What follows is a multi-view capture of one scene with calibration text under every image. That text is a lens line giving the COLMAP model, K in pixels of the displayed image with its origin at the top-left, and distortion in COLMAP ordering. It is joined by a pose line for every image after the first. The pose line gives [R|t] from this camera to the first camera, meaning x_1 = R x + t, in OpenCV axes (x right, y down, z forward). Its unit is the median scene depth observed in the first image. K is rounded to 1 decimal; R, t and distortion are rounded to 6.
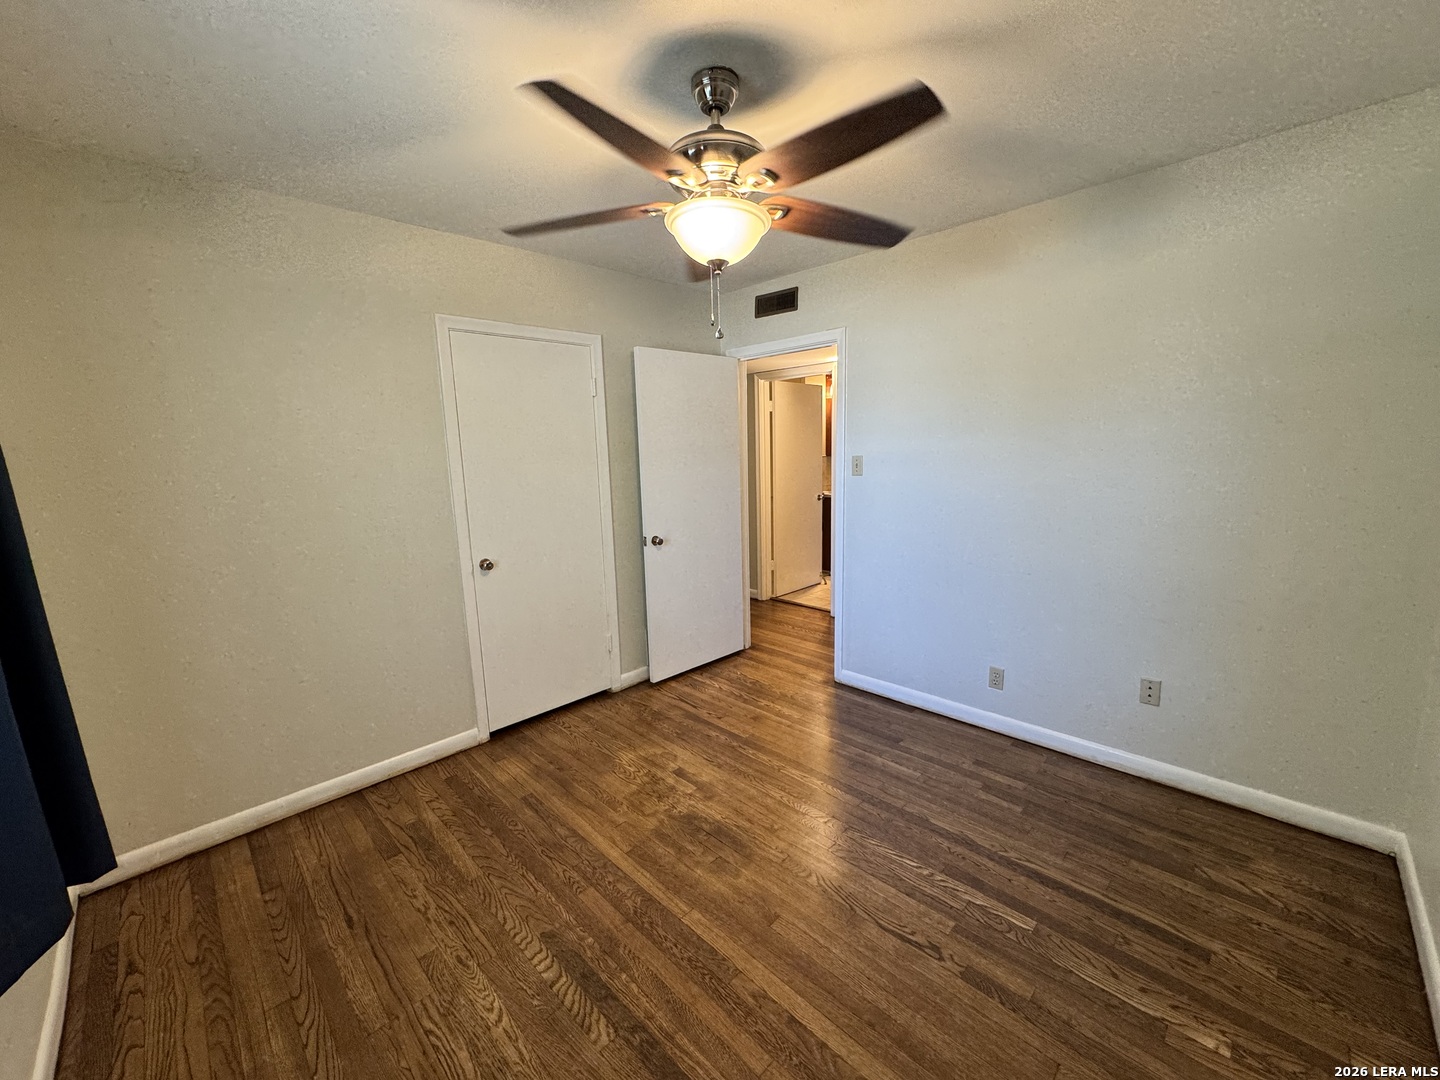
lens RADIAL K [[571.7, 0, 720.1], [0, 571.7, 537.3], [0, 0, 1]] dist [-0.002487, 0.000756]
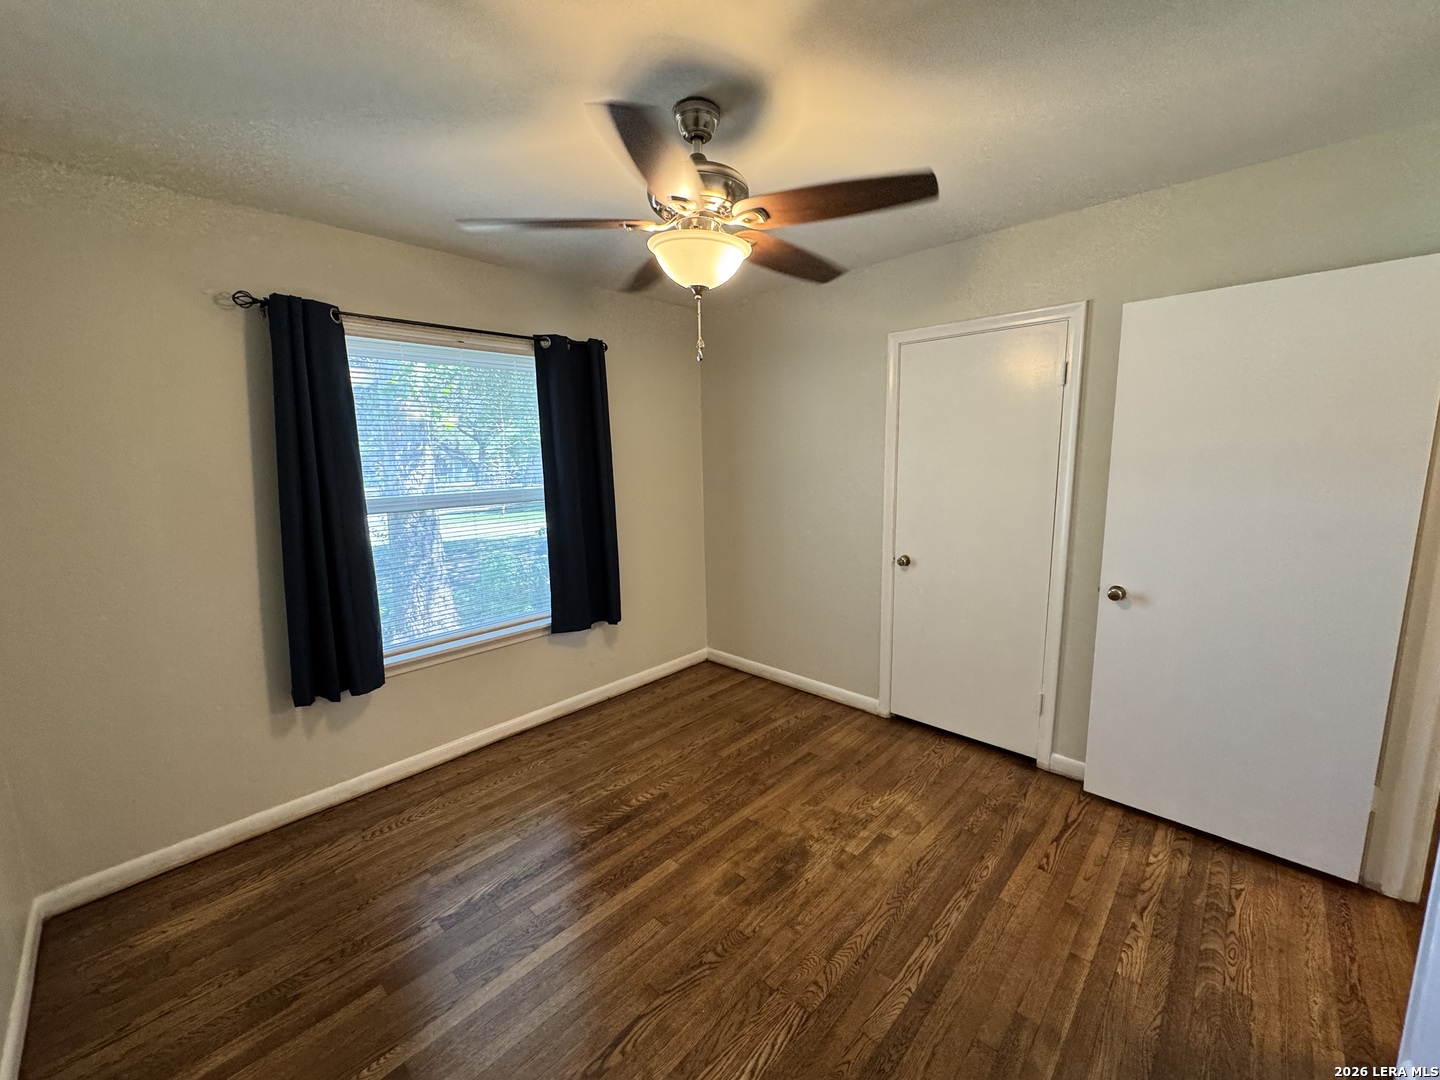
lens RADIAL K [[571.7, 0, 721.8], [0, 571.7, 537.5], [0, 0, 1]] dist [-0.002487, 0.000756]
pose [[0.034301, 0.173453, -0.984245, 0.767587], [-0.142474, 0.975614, 0.166967, -0.152600], [0.989204, 0.134502, 0.058177, 0.734374]]
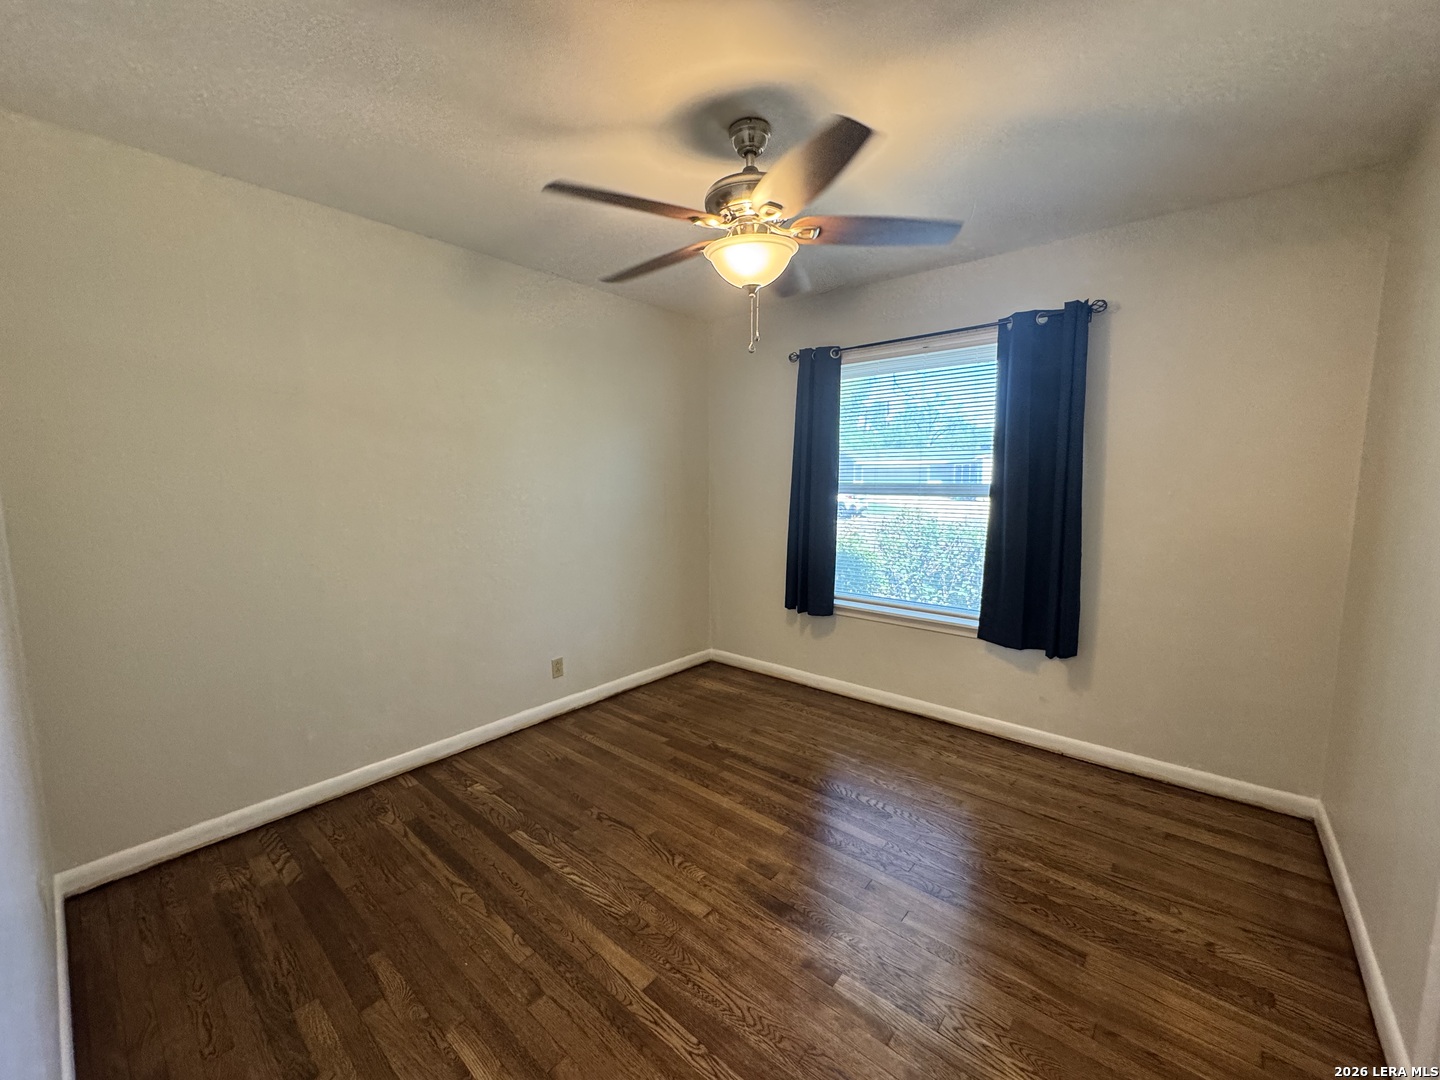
lens RADIAL K [[571.7, 0, 723.1], [0, 571.7, 543.1], [0, 0, 1]] dist [-0.002487, 0.000756]
pose [[-0.995541, 0.044366, -0.083247, 0.117817], [0.019479, 0.960161, 0.278768, -0.215261], [0.092298, 0.275903, -0.956744, 1.555218]]
